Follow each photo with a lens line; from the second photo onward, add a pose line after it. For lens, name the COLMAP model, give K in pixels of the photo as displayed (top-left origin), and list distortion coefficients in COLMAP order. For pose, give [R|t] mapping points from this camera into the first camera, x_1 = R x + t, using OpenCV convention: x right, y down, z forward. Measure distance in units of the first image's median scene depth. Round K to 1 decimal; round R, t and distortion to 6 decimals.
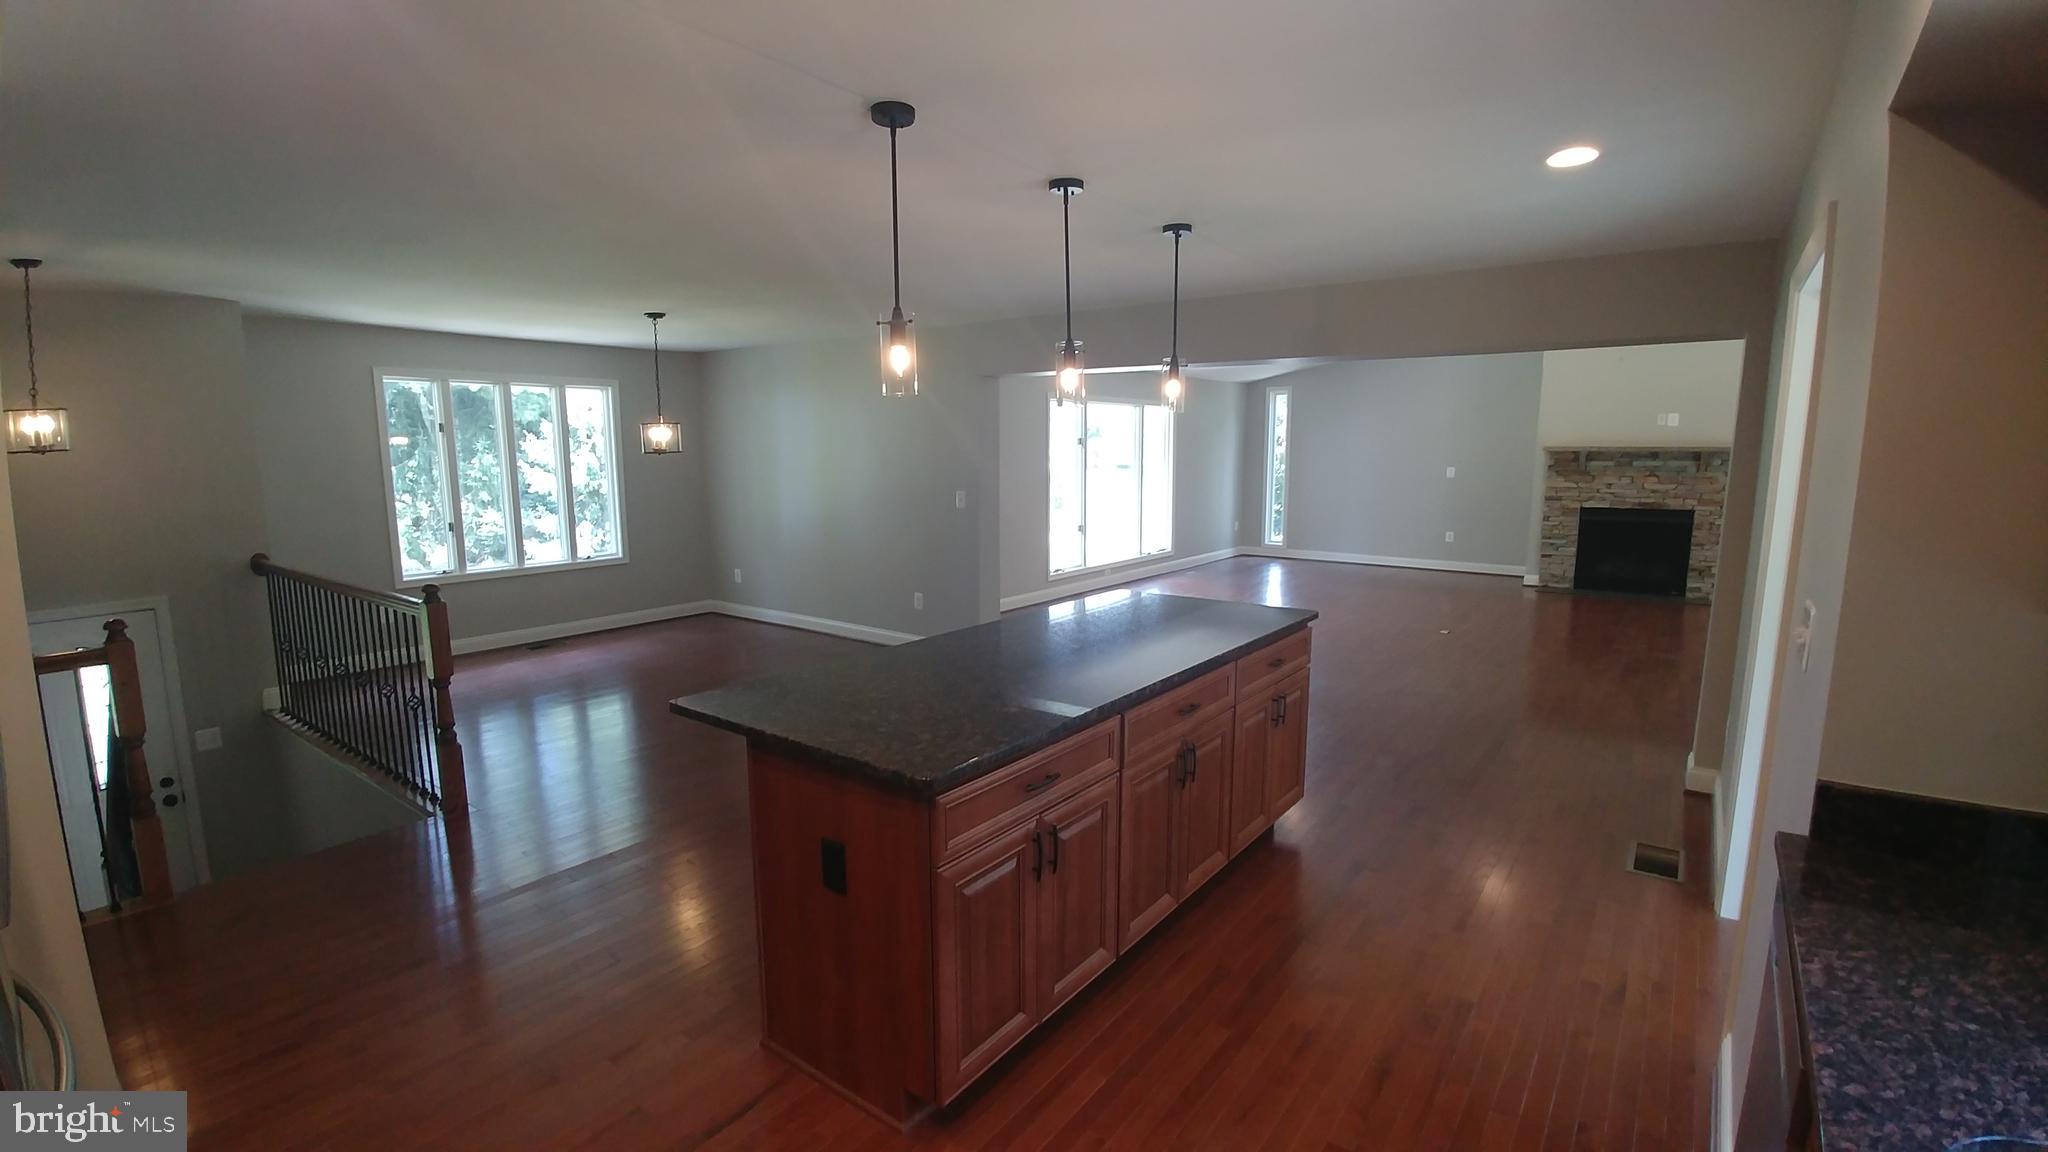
lens RADIAL K [[903.5, 0, 1023.8], [0, 903.5, 577.5], [0, 0, 1]] dist [-0.016200, -0.000084]
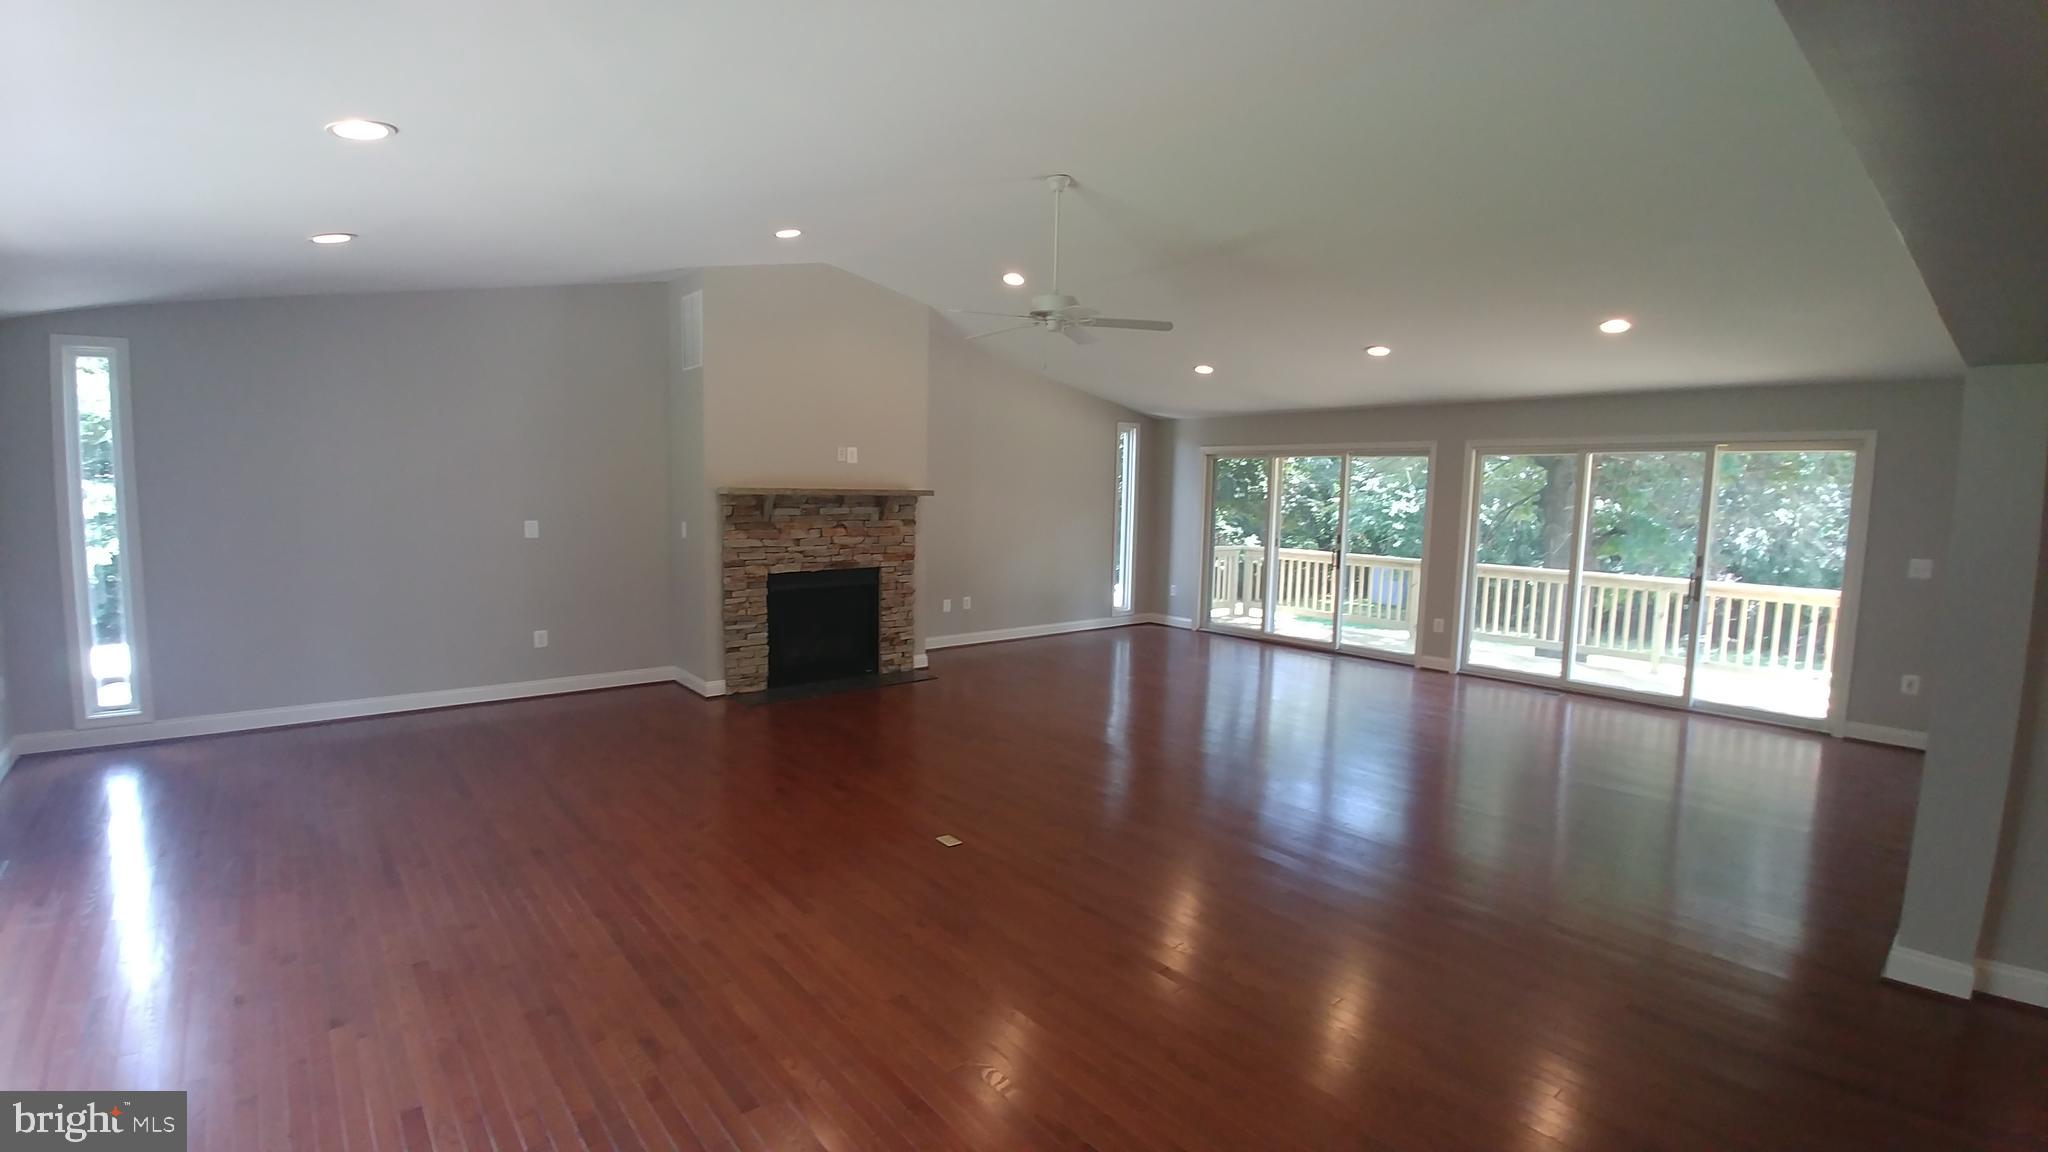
lens RADIAL K [[903.5, 0, 1017.5], [0, 903.5, 574.3], [0, 0, 1]] dist [-0.016200, -0.000084]
pose [[0.244589, -0.083077, 0.966061, -0.014317], [0.126359, 0.990557, 0.053192, -0.092169], [-0.961358, 0.109061, 0.252777, 0.642729]]
